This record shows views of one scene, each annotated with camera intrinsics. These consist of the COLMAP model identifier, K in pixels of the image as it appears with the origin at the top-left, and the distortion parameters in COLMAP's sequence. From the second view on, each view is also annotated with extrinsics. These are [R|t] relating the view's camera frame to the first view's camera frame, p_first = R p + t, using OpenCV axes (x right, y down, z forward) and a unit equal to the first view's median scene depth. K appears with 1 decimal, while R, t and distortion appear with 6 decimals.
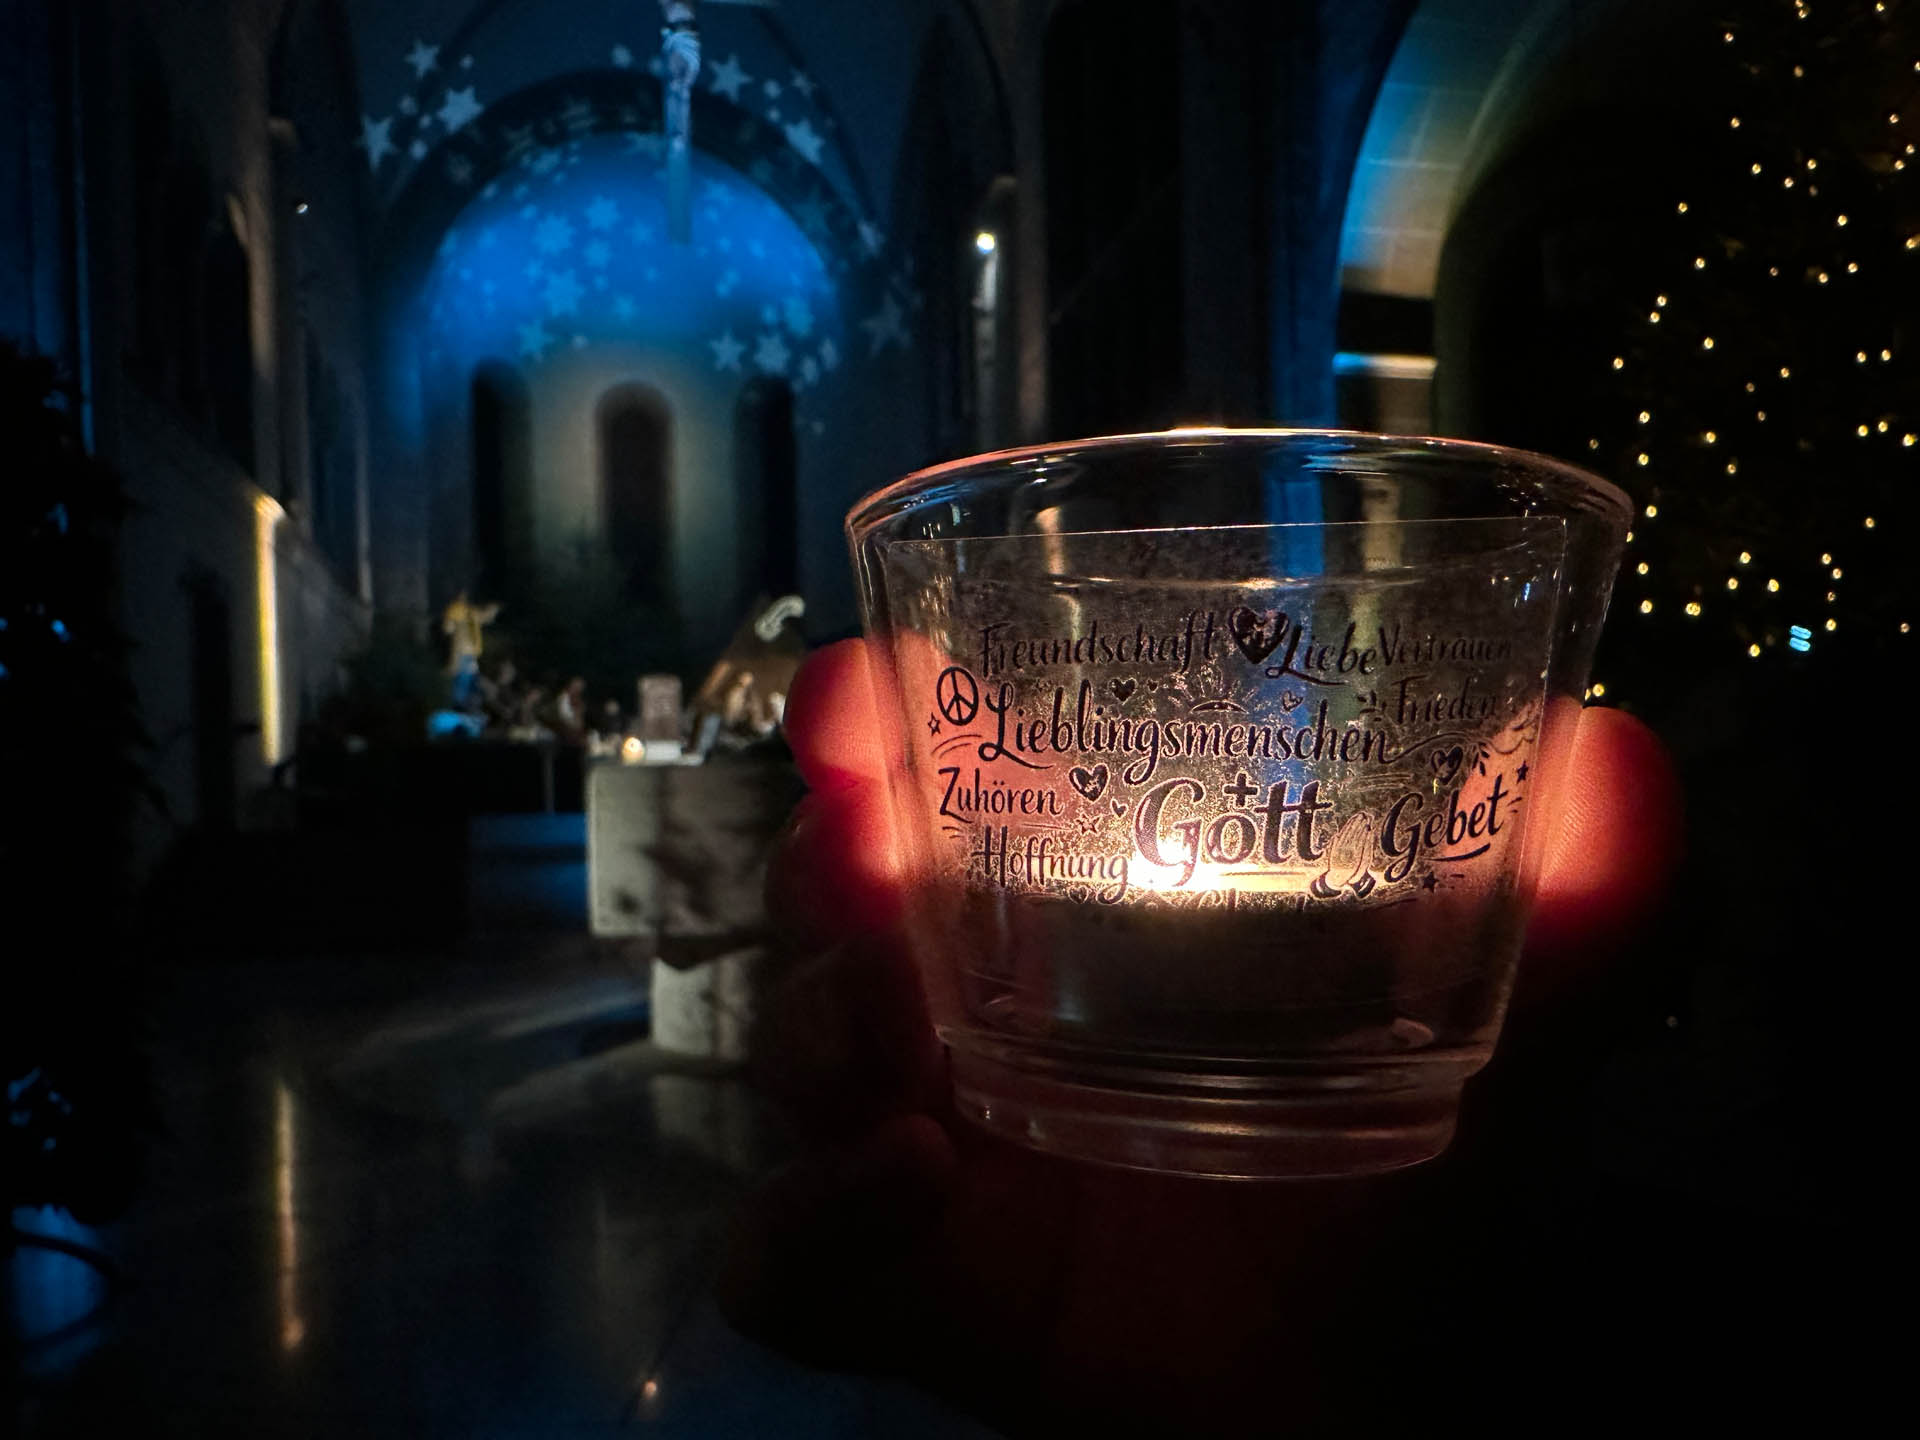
lens RADIAL K [[1350.0, 0, 890.9], [0, 1350.0, 855.2], [0, 0, 1]] dist [0.031896, -0.065612]
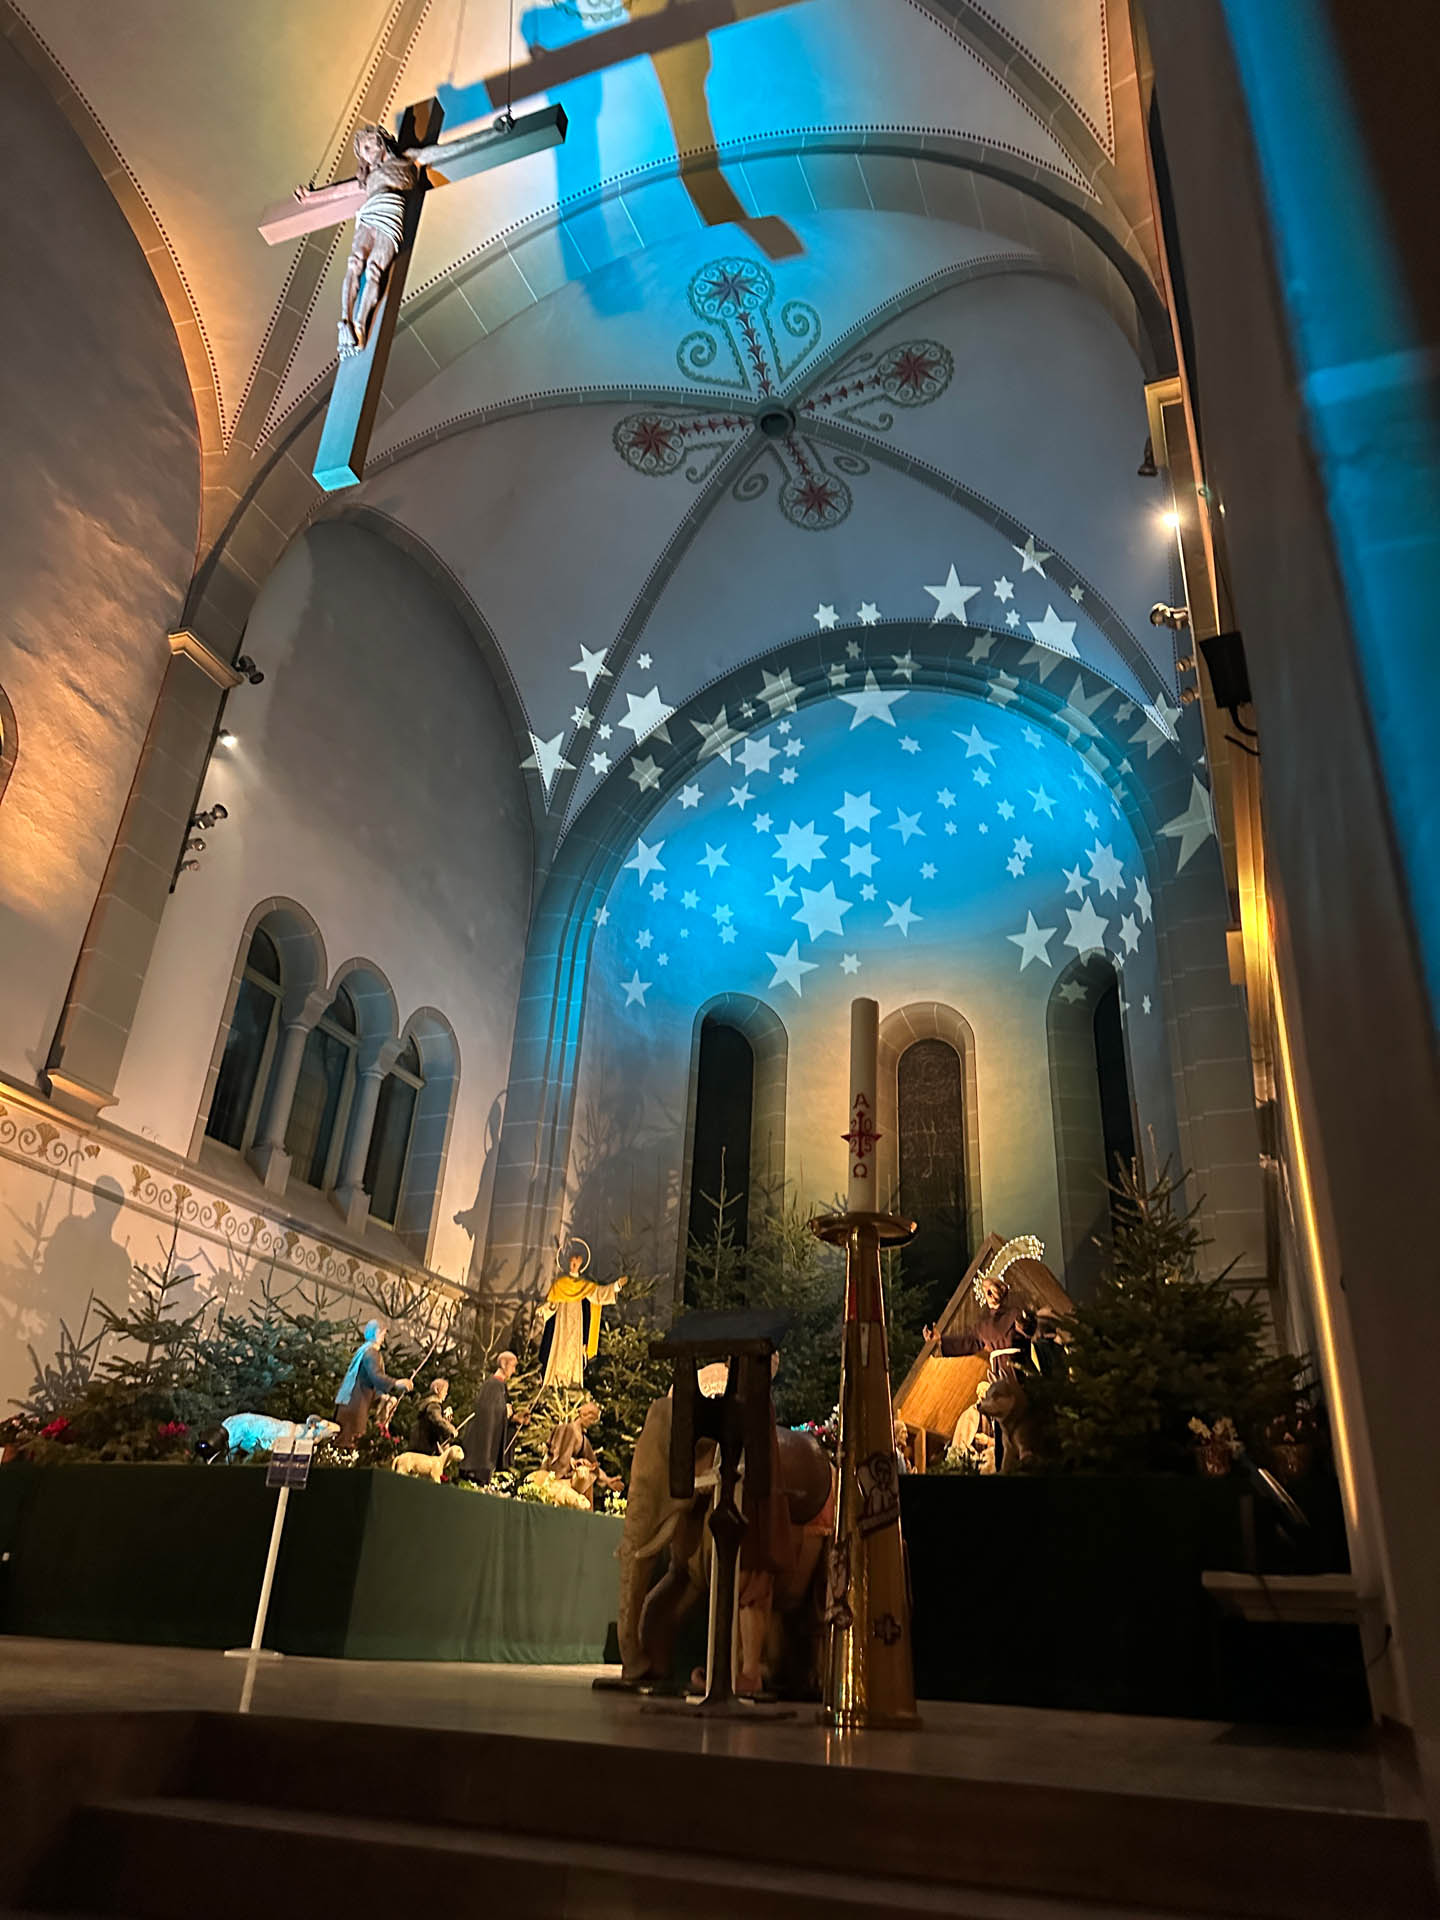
lens RADIAL K [[1350.0, 0, 690.1], [0, 1350.0, 956.2], [0, 0, 1]] dist [0.031896, -0.065612]
pose [[0.833487, -0.188169, -0.519511, 0.120132], [-0.081166, 0.888329, -0.451978, -0.020858], [0.546545, 0.418885, 0.725138, 0.423911]]
